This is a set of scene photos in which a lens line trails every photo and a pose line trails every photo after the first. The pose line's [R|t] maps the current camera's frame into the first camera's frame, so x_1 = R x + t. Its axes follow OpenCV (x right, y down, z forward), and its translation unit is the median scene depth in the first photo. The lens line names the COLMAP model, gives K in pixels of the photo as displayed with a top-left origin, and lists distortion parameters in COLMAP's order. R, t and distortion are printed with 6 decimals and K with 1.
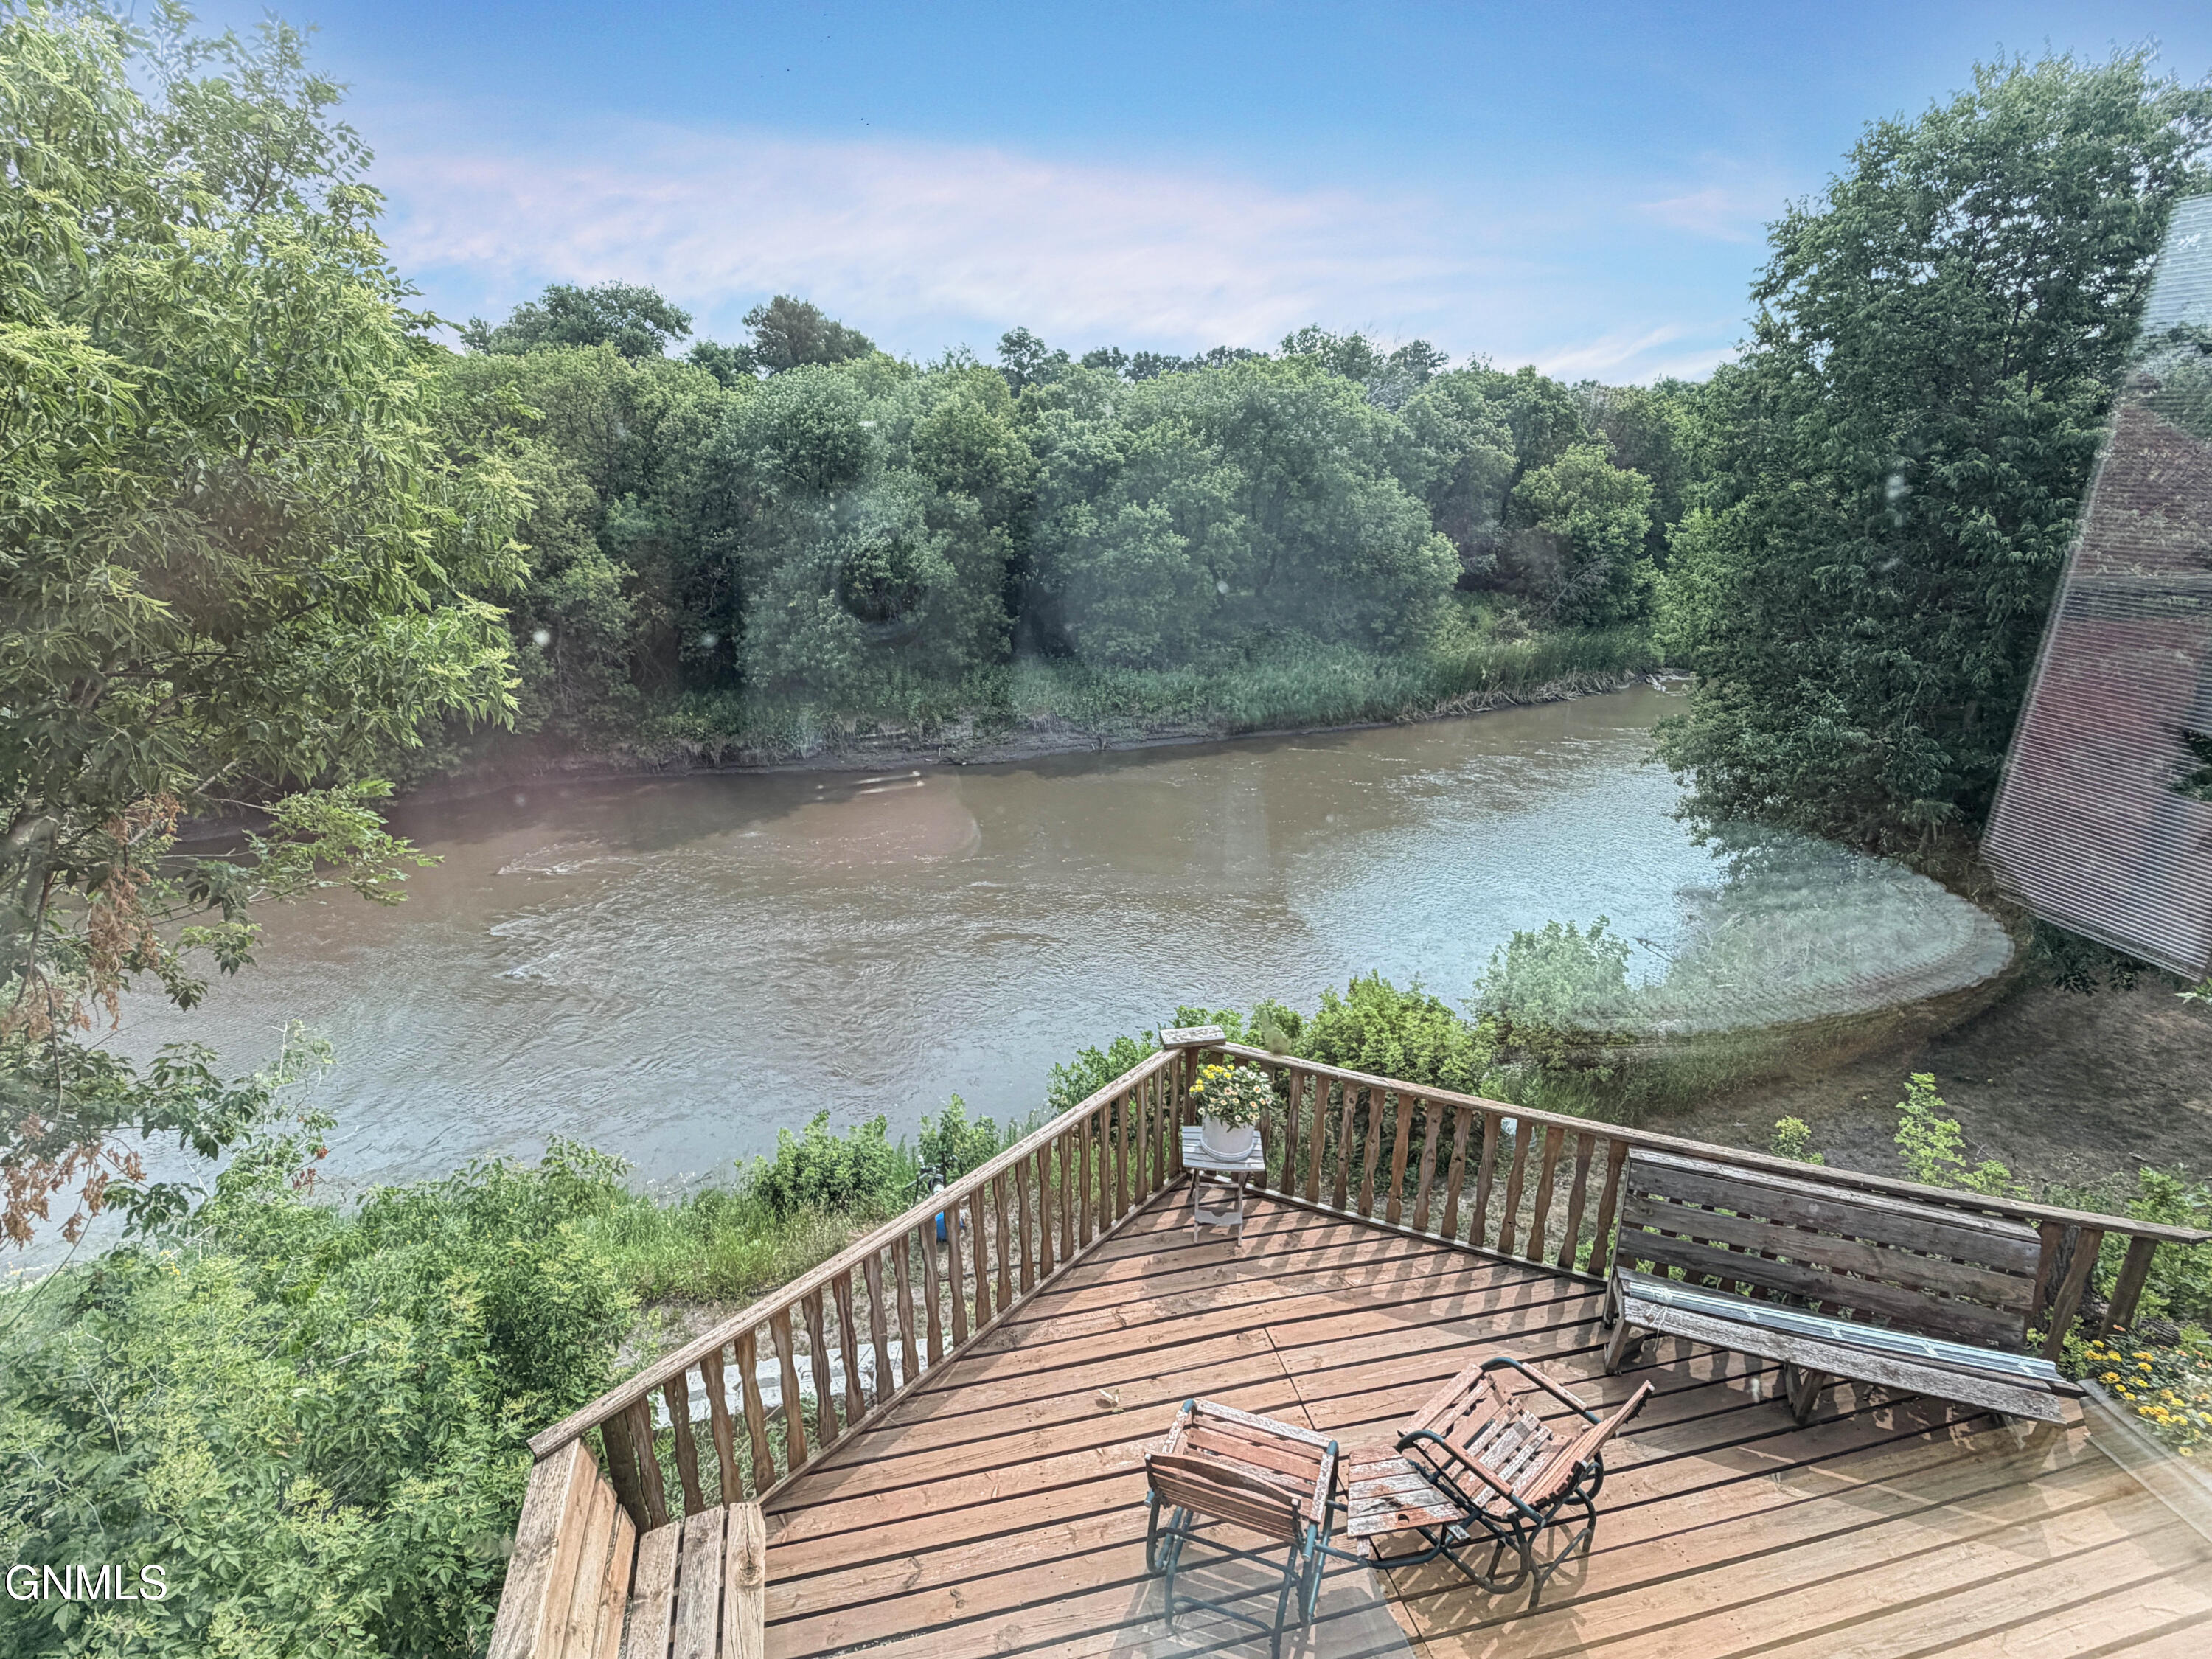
lens RADIAL K [[1105.8, 0, 1105.9], [0, 1105.8, 822.9], [0, 0, 1]] dist [0.004796, 0.000200]
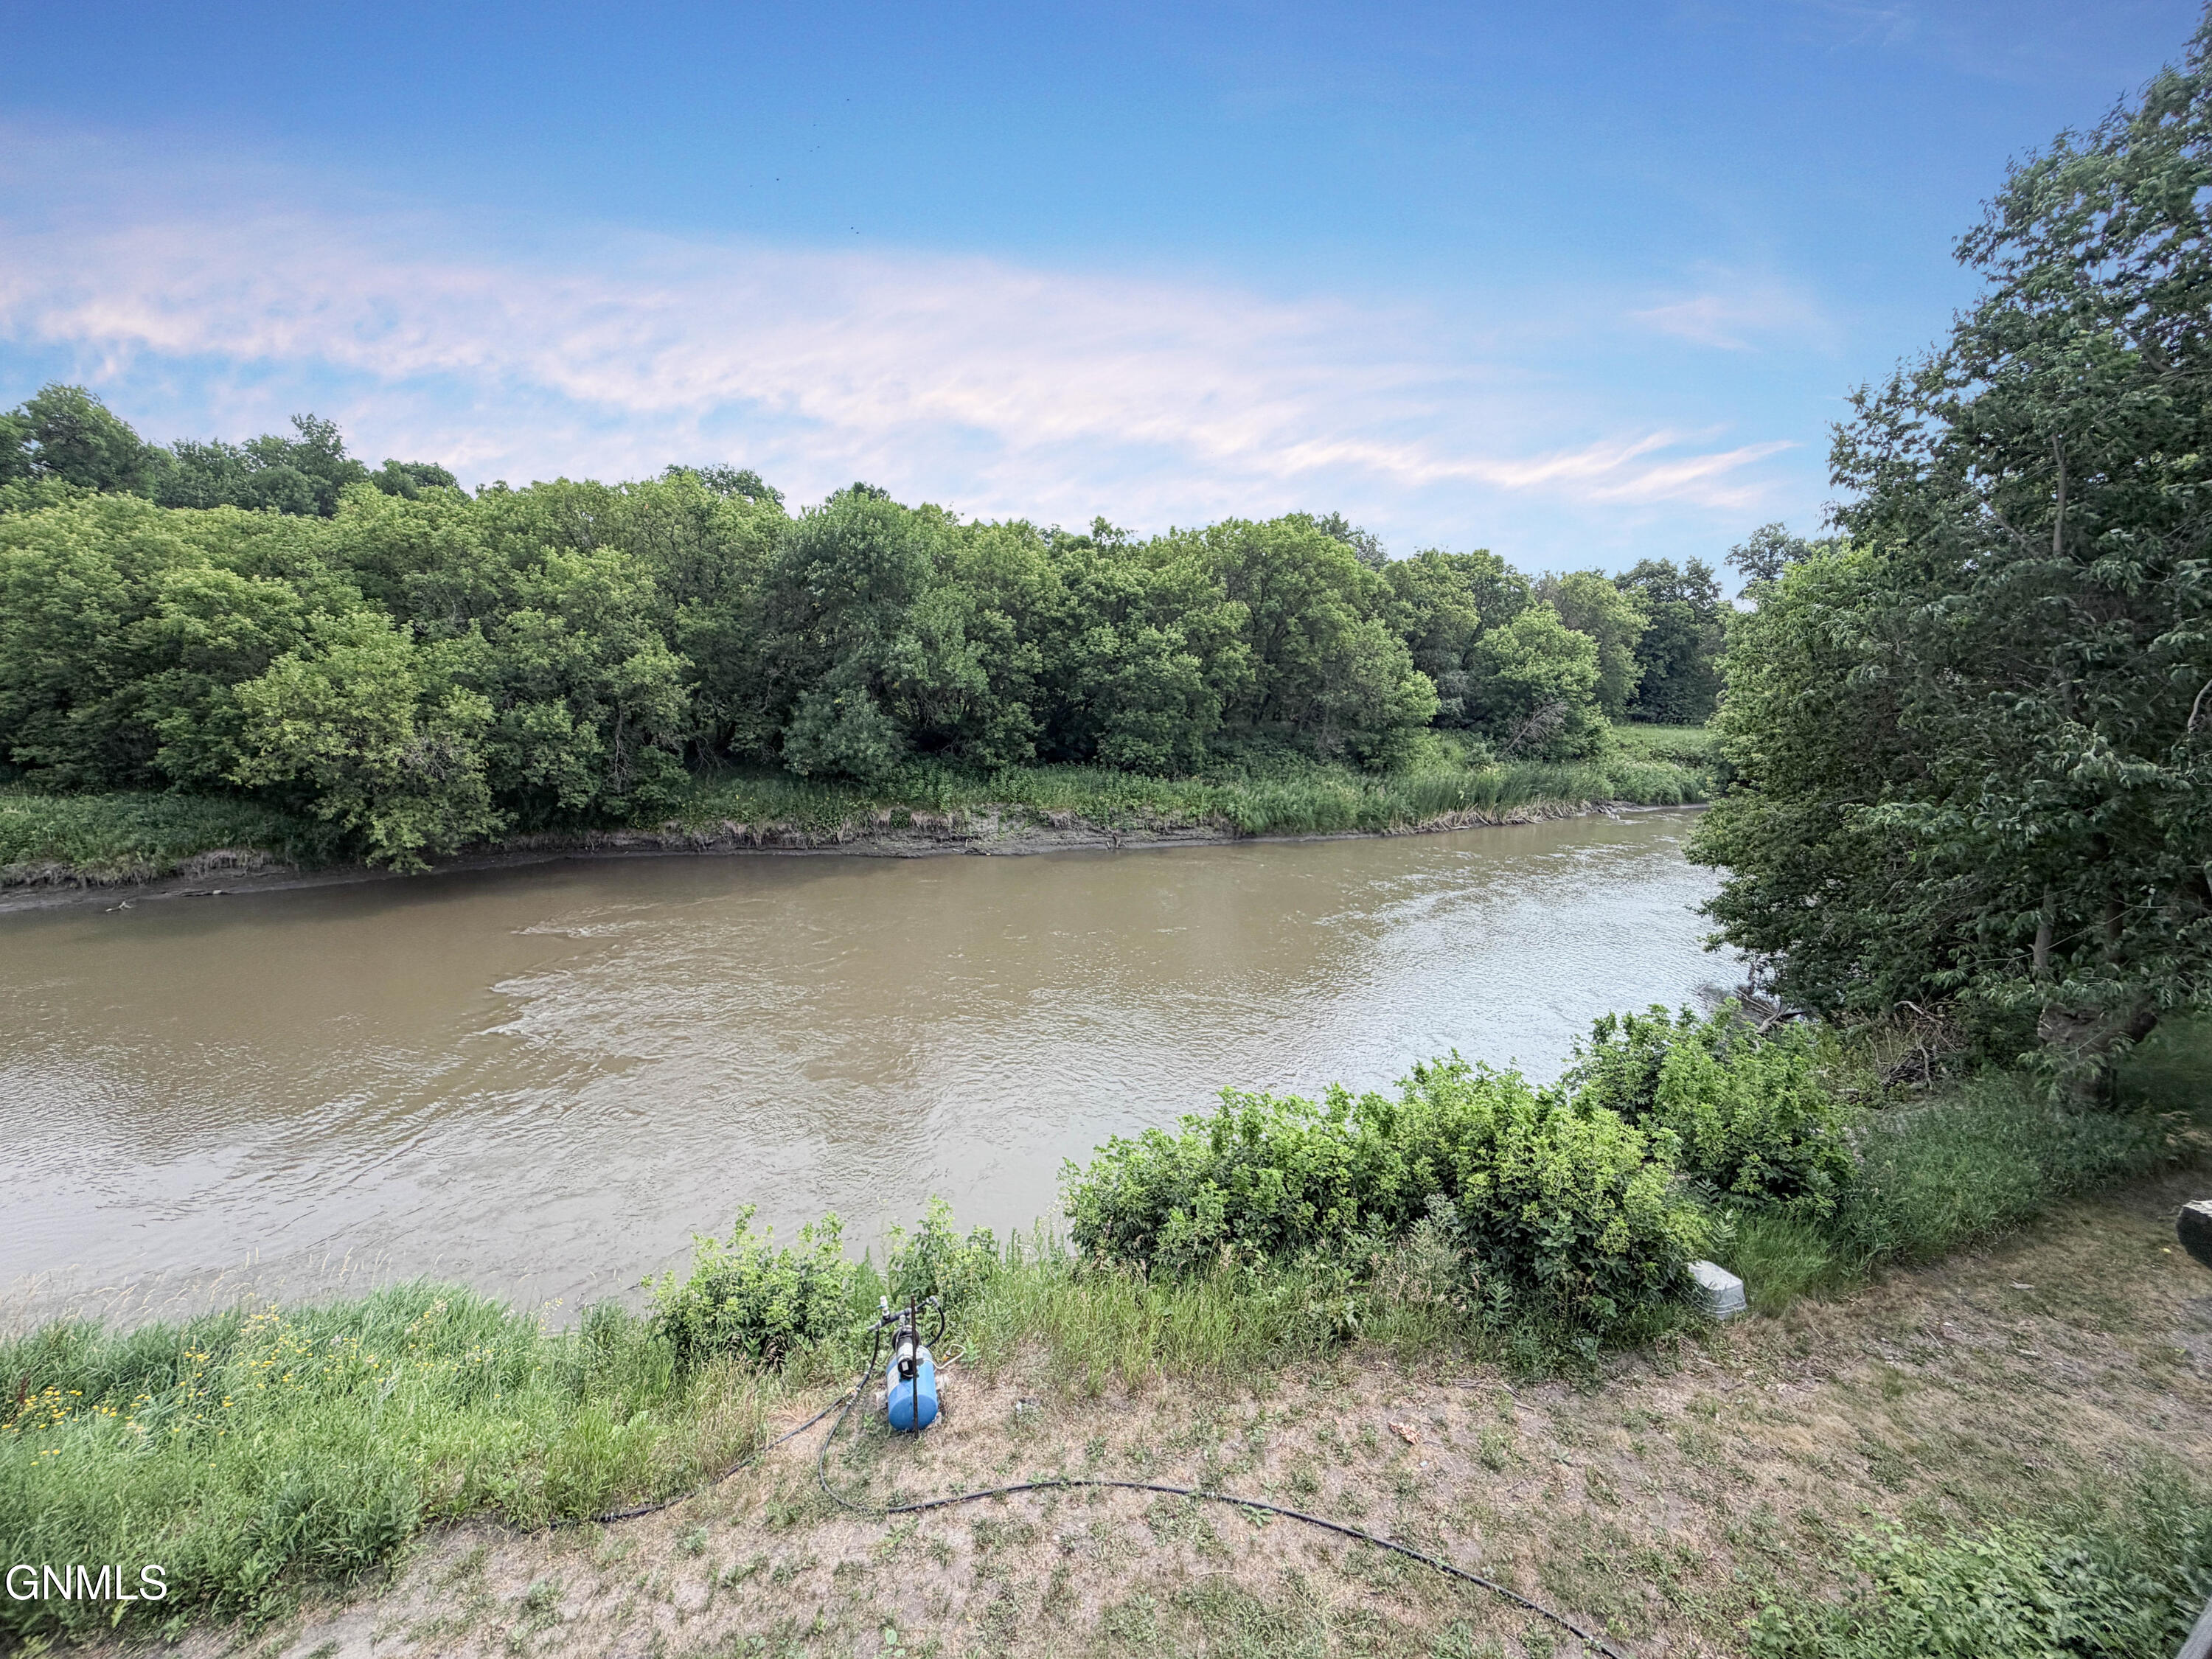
lens RADIAL K [[890.9, 0, 1096.3], [0, 890.9, 839.8], [0, 0, 1]] dist [0.001162, 0.000234]
pose [[0.999384, 0.031858, -0.014718, -0.010559], [-0.033283, 0.993411, -0.109670, 0.022801], [0.011127, 0.110093, 0.993859, 0.129505]]
